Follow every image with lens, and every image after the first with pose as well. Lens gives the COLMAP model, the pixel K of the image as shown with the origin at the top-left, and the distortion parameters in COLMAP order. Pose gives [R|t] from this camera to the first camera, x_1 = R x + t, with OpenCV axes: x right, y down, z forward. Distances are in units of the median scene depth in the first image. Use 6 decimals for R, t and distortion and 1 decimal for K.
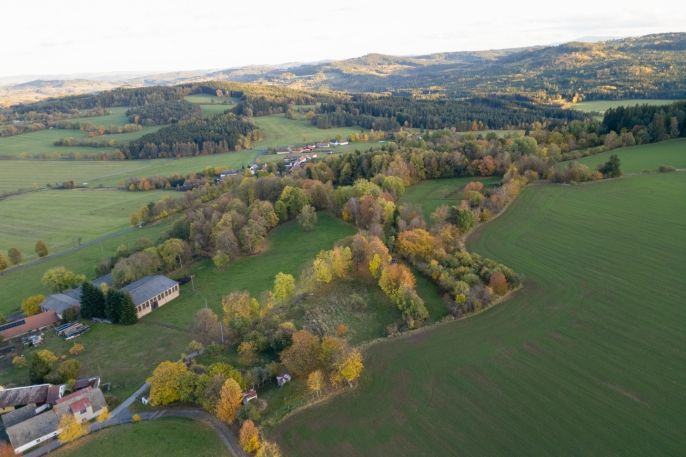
lens RADIAL K [[472.5, 0, 341.1], [0, 472.5, 227.6], [0, 0, 1]] dist [0.070490, -0.068393]
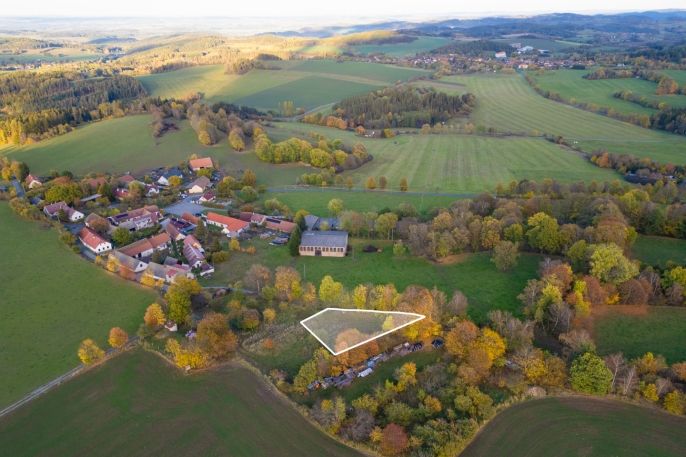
lens RADIAL K [[472.5, 0, 341.1], [0, 472.5, 227.6], [0, 0, 1]] dist [0.070490, -0.068393]
pose [[0.382972, 0.413518, -0.826036, 0.428525], [-0.314235, 0.899201, 0.304457, -0.200009], [0.868671, 0.142971, 0.474310, 0.314841]]
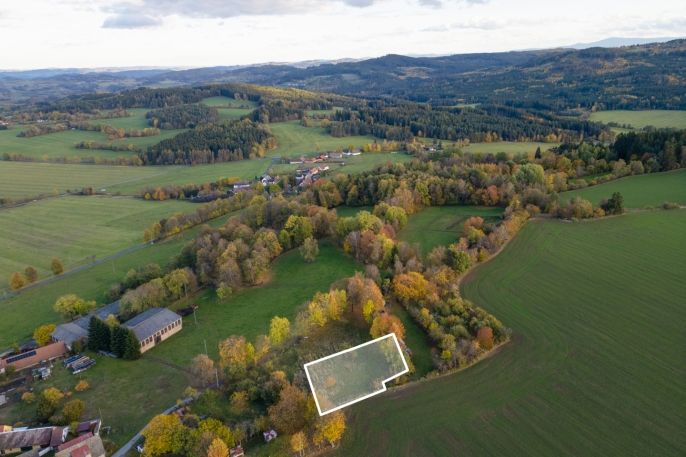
lens RADIAL K [[472.5, 0, 341.1], [0, 472.5, 227.6], [0, 0, 1]] dist [0.070490, -0.068393]
pose [[0.999196, 0.022713, -0.033026, 0.026928], [-0.022597, 0.999737, 0.003881, -0.065732], [0.033106, -0.003132, 0.999447, -0.021231]]
